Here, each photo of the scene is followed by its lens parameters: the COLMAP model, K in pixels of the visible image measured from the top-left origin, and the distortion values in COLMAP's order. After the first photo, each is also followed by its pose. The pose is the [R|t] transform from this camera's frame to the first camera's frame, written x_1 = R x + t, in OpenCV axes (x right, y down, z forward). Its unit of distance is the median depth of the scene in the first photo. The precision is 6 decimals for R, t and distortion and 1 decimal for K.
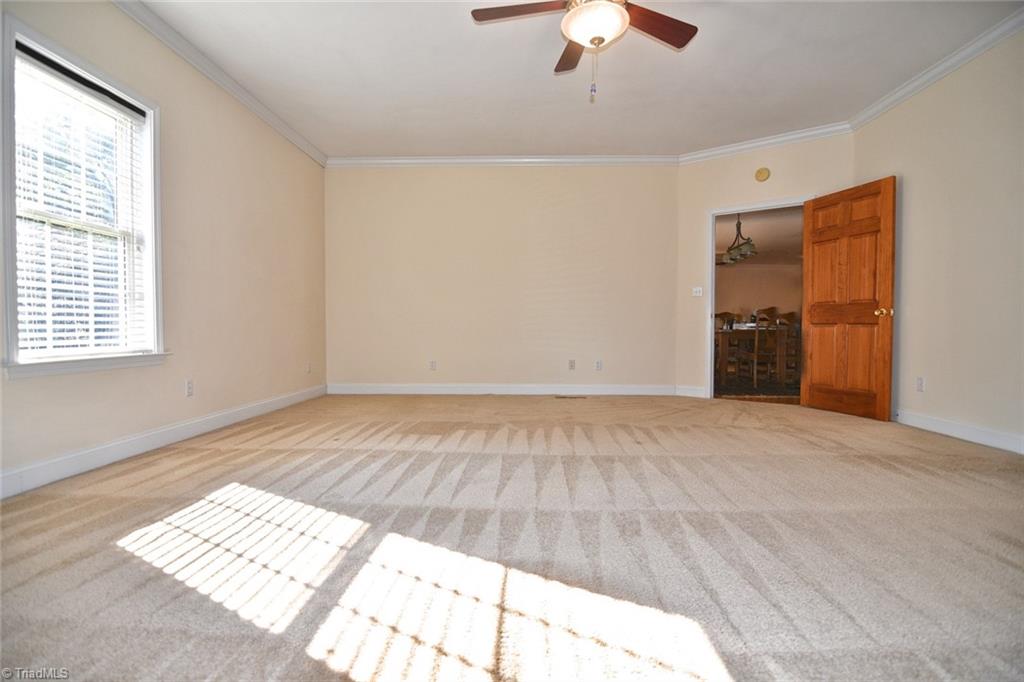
lens RADIAL K [[500.4, 0, 512.9], [0, 500.4, 342.3], [0, 0, 1]] dist [-0.007562, -0.006022]
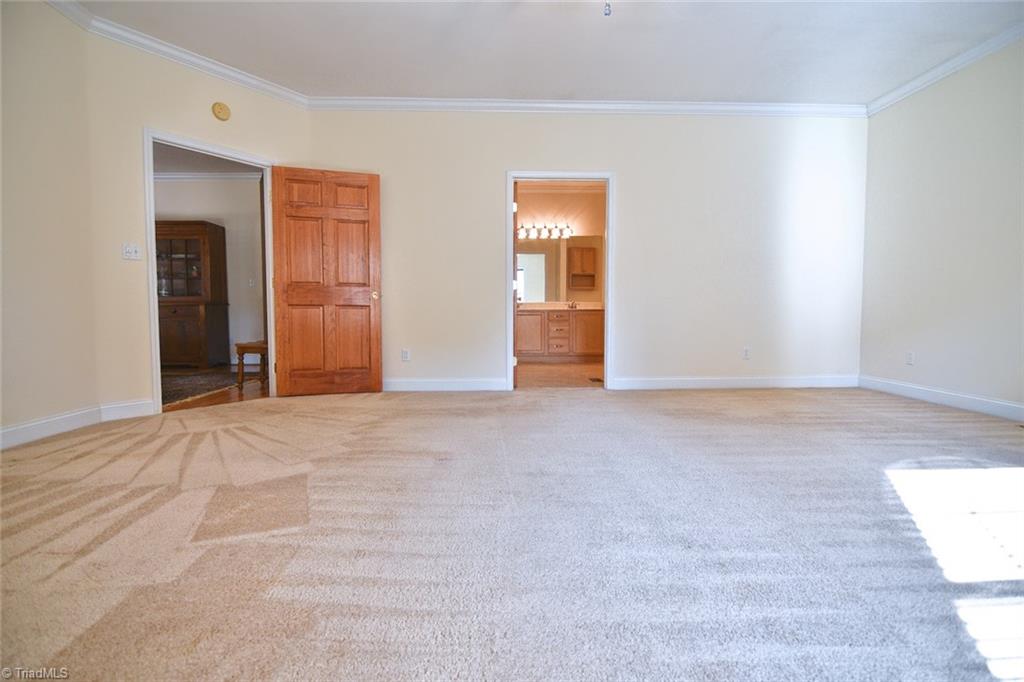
lens RADIAL K [[500.4, 0, 511.8], [0, 500.4, 338.2], [0, 0, 1]] dist [-0.007562, -0.006022]
pose [[-0.046776, -0.062572, 0.996944, -0.350197], [0.018724, 0.997806, 0.063504, -0.027231], [-0.998730, 0.021637, -0.045502, 0.656445]]
